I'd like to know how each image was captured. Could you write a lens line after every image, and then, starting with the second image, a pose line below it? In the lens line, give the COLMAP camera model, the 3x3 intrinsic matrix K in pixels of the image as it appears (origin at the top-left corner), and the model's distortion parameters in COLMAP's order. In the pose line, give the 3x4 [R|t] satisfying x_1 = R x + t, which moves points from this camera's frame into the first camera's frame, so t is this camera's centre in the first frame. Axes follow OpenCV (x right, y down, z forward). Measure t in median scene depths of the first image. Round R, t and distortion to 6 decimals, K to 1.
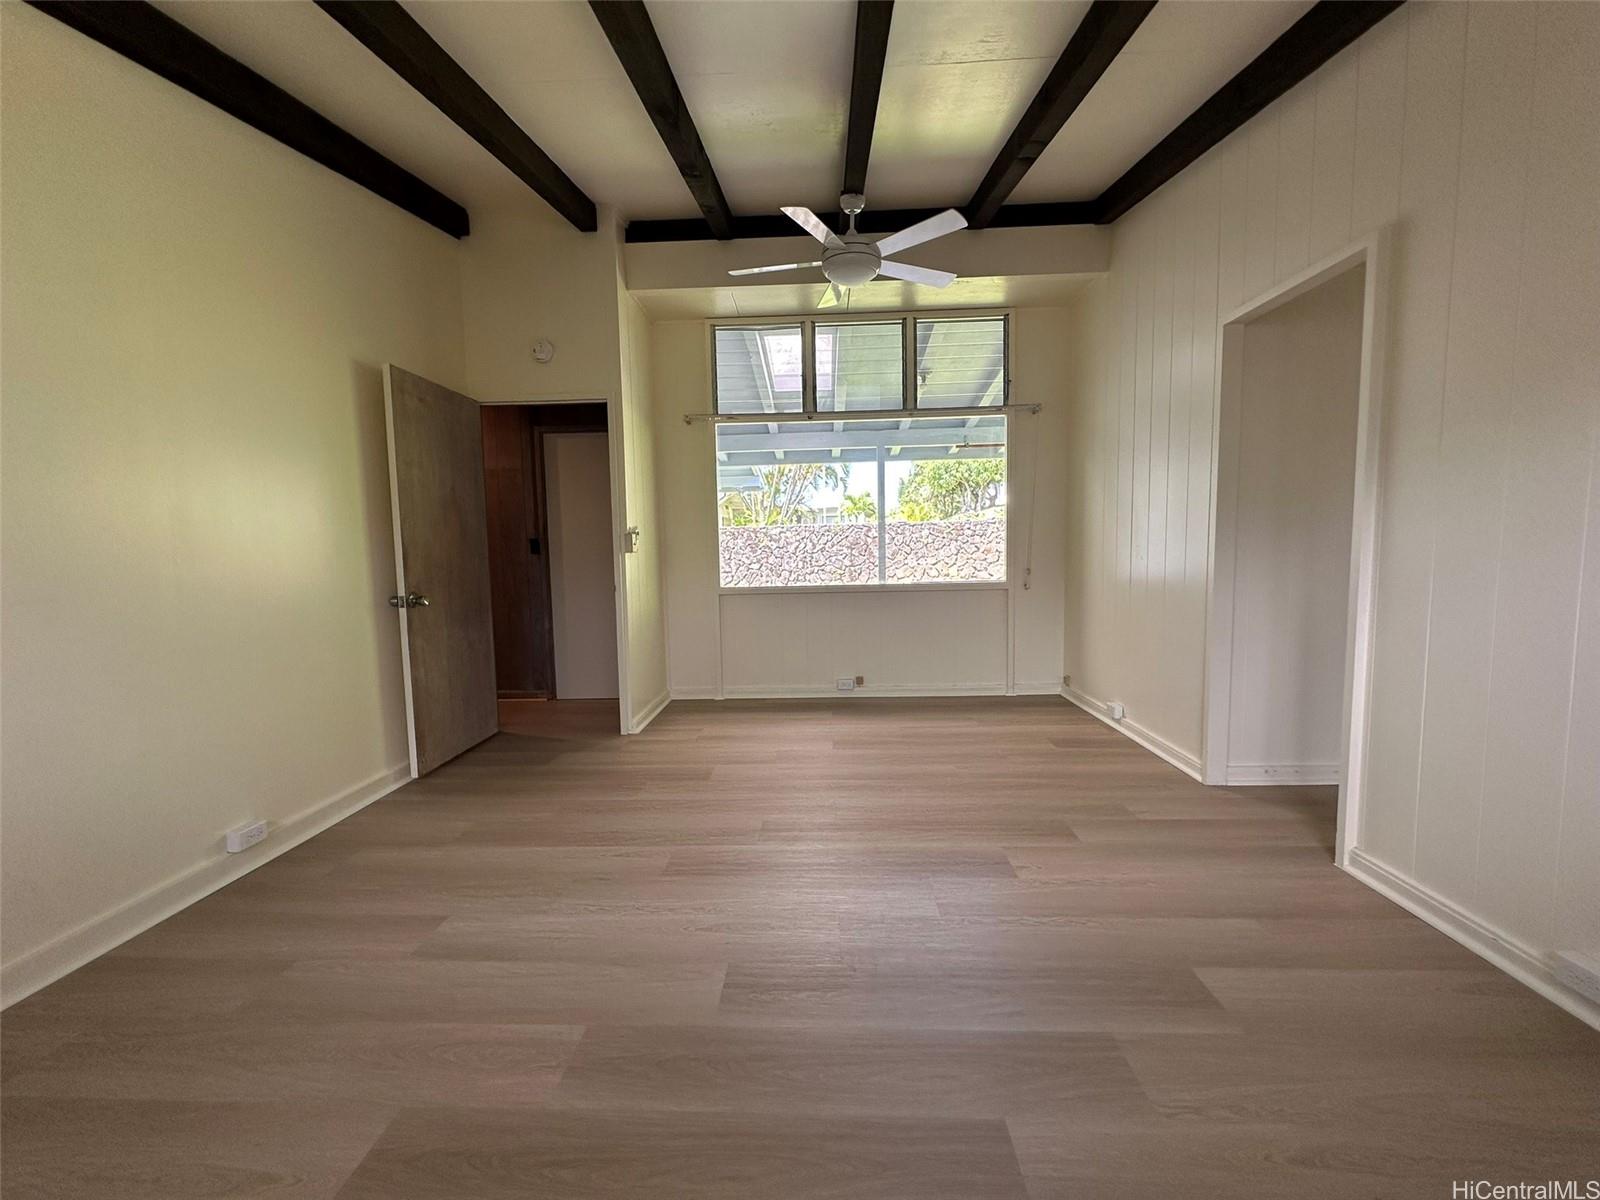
lens RADIAL K [[638.1, 0, 802.9], [0, 638.1, 604.5], [0, 0, 1]] dist [-0.003182, 0.000456]
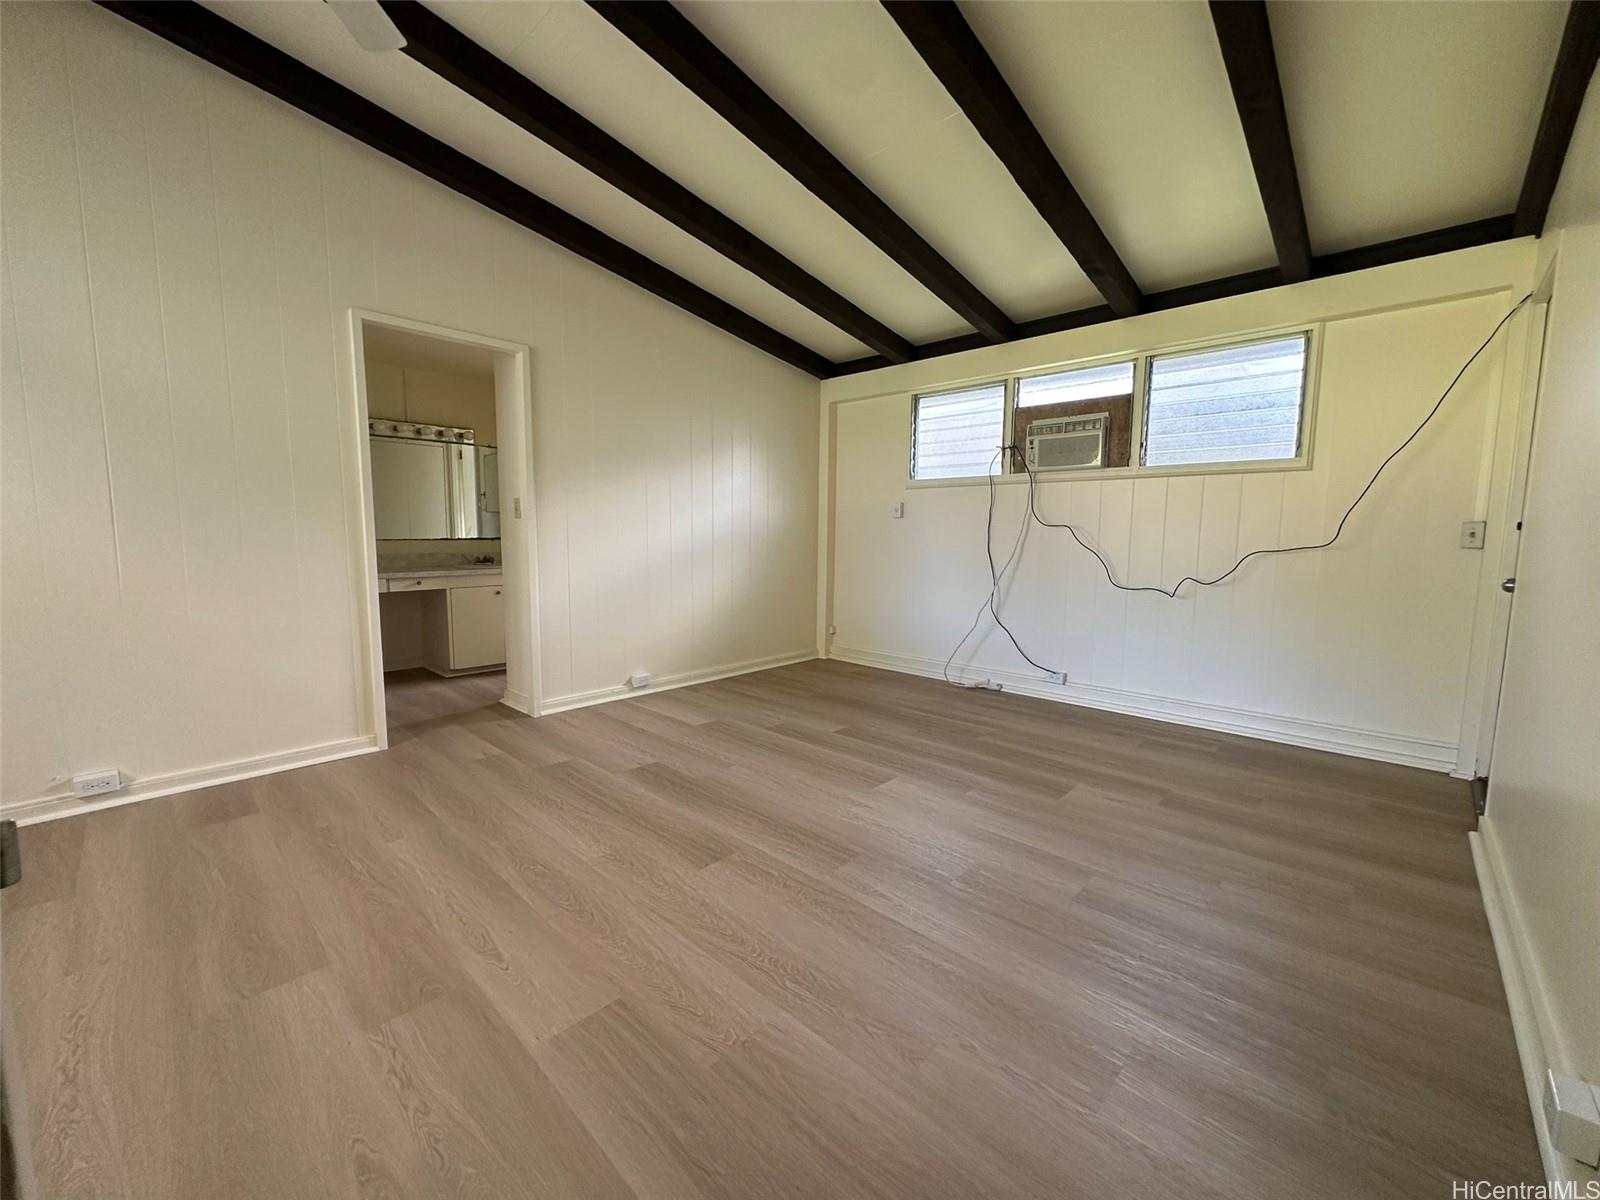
lens RADIAL K [[638.1, 0, 804.3], [0, 638.1, 600.5], [0, 0, 1]] dist [-0.003182, 0.000456]
pose [[-0.758809, -0.053631, 0.649101, -0.622029], [0.066982, 0.984894, 0.159679, -0.093957], [-0.647859, 0.164644, -0.743754, 1.389963]]
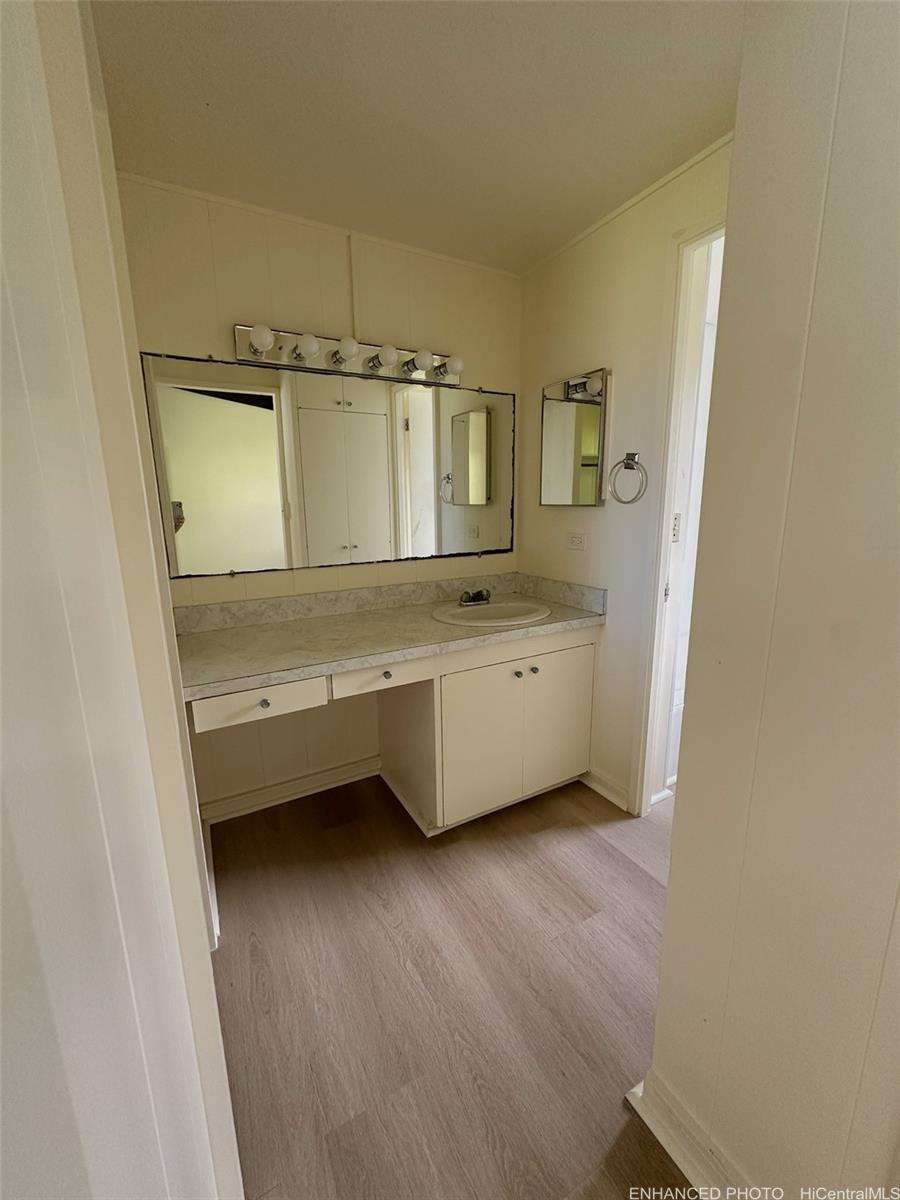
lens RADIAL K [[478.6, 0, 450.5], [0, 478.6, 597.6], [0, 0, 1]] dist [-0.003182, 0.000456]
pose [[-0.517447, -0.137950, 0.844522, 0.645522], [0.103074, 0.969686, 0.221550, -0.151361], [-0.849485, 0.201689, -0.487542, 1.012985]]
